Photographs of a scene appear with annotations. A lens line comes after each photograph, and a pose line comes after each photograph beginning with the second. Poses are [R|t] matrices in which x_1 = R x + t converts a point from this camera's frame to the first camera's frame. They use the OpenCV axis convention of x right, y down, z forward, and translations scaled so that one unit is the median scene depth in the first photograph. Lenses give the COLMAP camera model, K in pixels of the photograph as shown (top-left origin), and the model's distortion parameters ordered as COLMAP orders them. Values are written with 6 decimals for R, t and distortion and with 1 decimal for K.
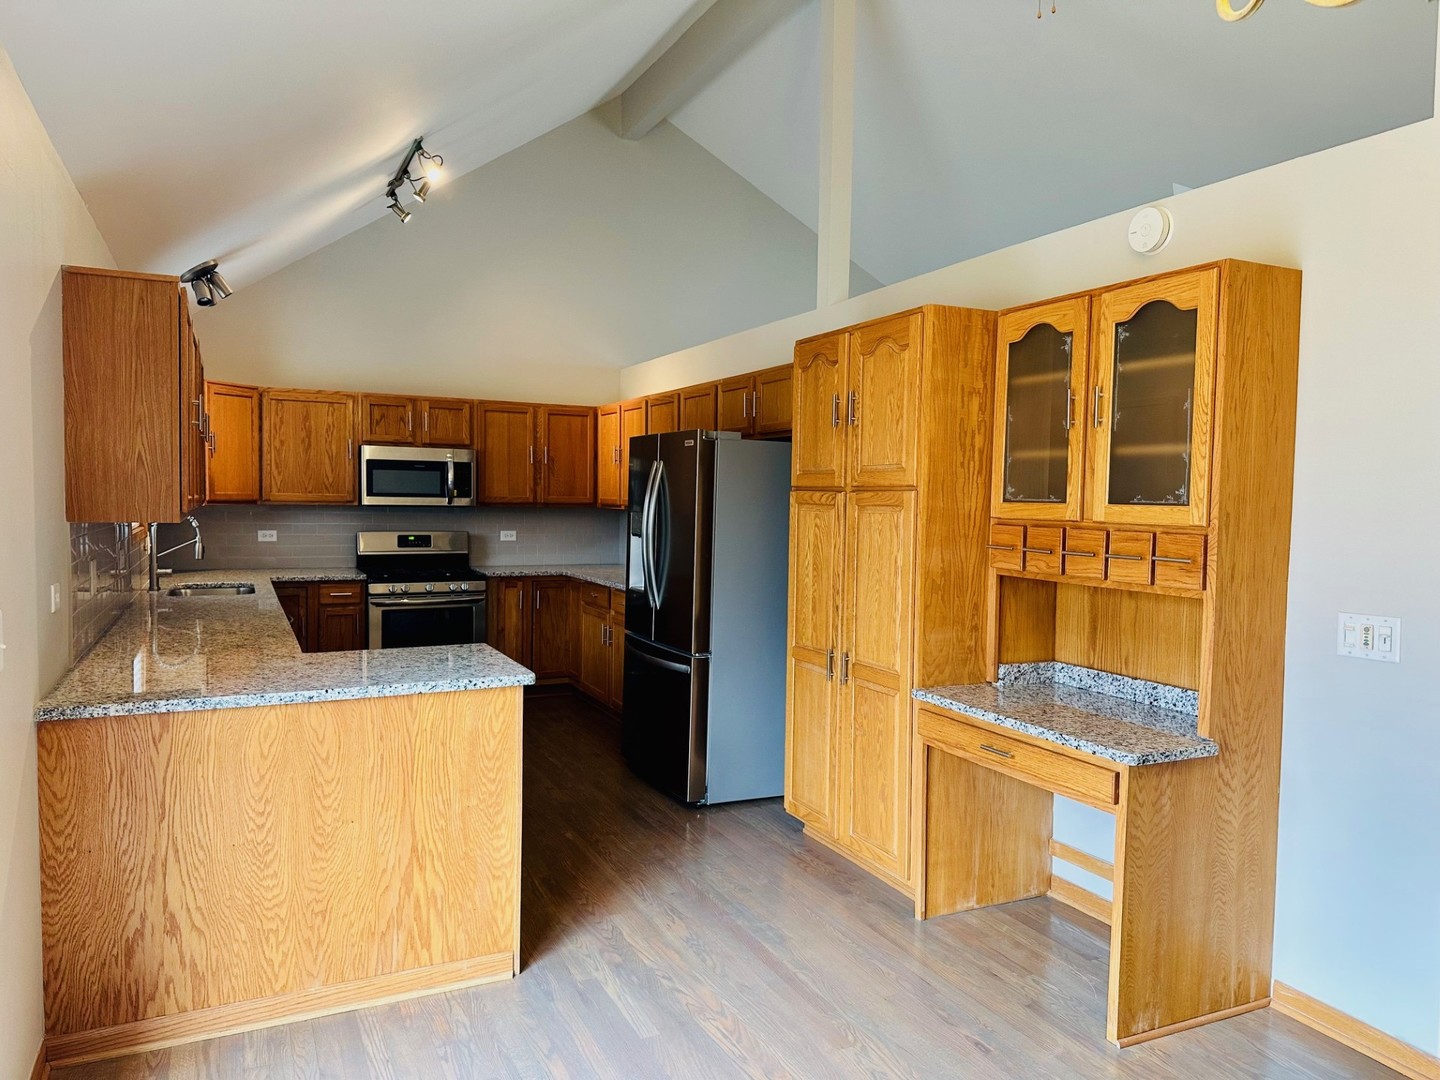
lens RADIAL K [[1006.7, 0, 736.4], [0, 1006.7, 547.0], [0, 0, 1]] dist [0.163544, -0.288133]
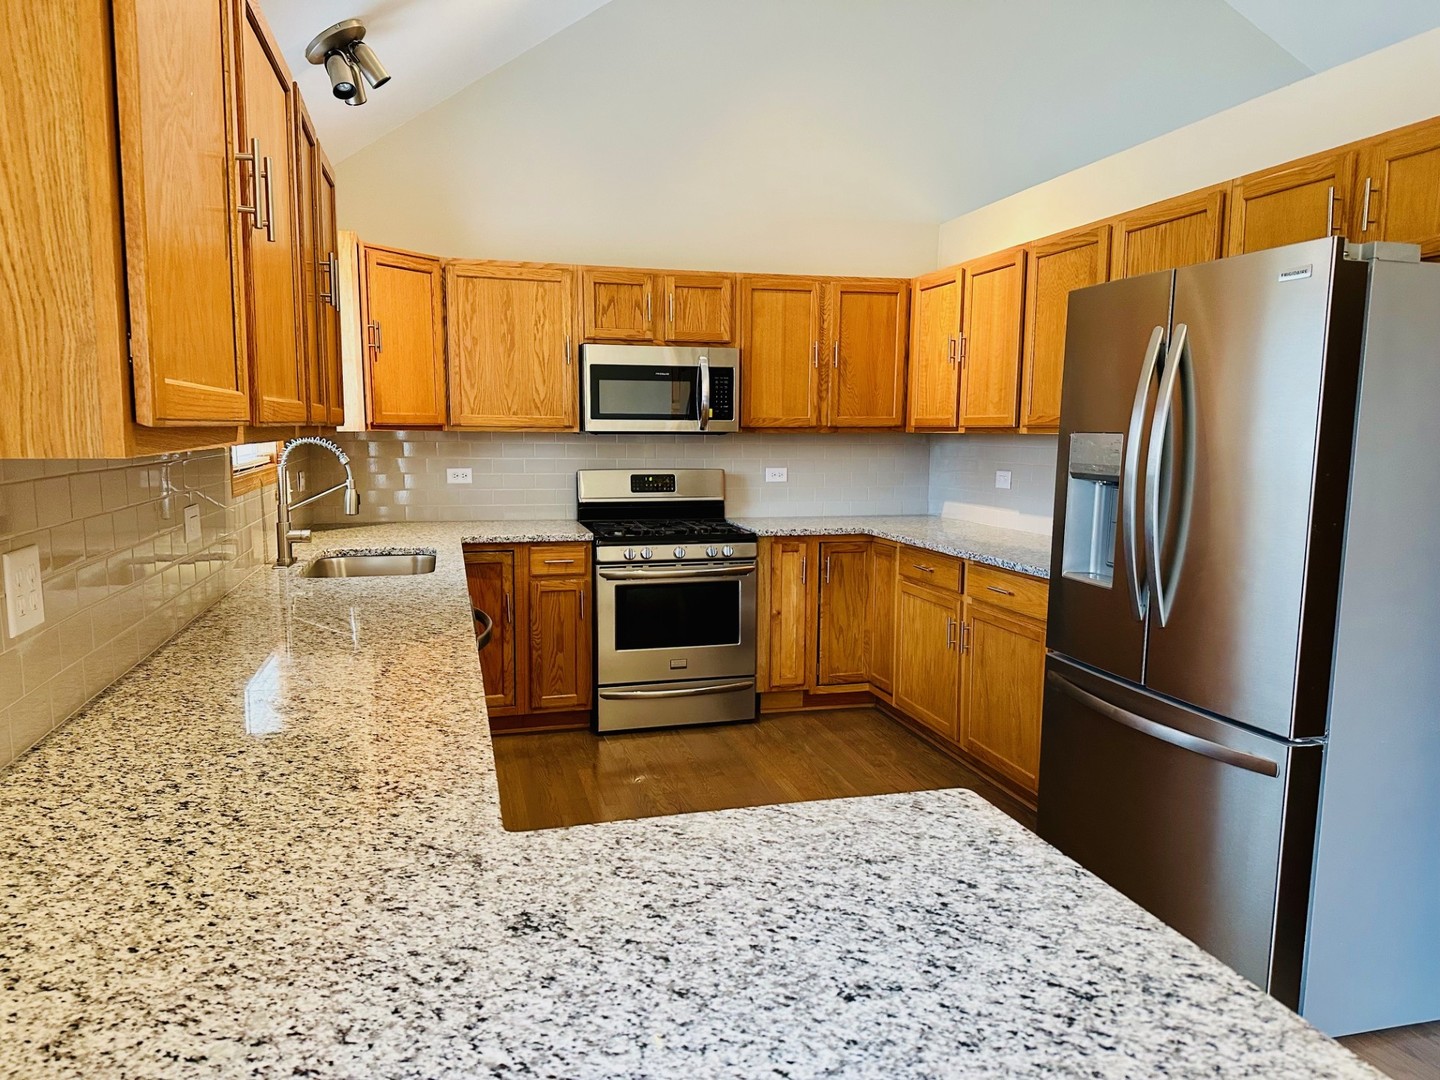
lens RADIAL K [[1006.7, 0, 736.4], [0, 1006.7, 547.0], [0, 0, 1]] dist [0.163544, -0.288133]
pose [[0.983887, 0.010693, -0.178471, -0.141053], [0.001011, 0.997861, 0.065361, -0.007736], [0.178789, -0.064488, 0.981772, 0.339159]]
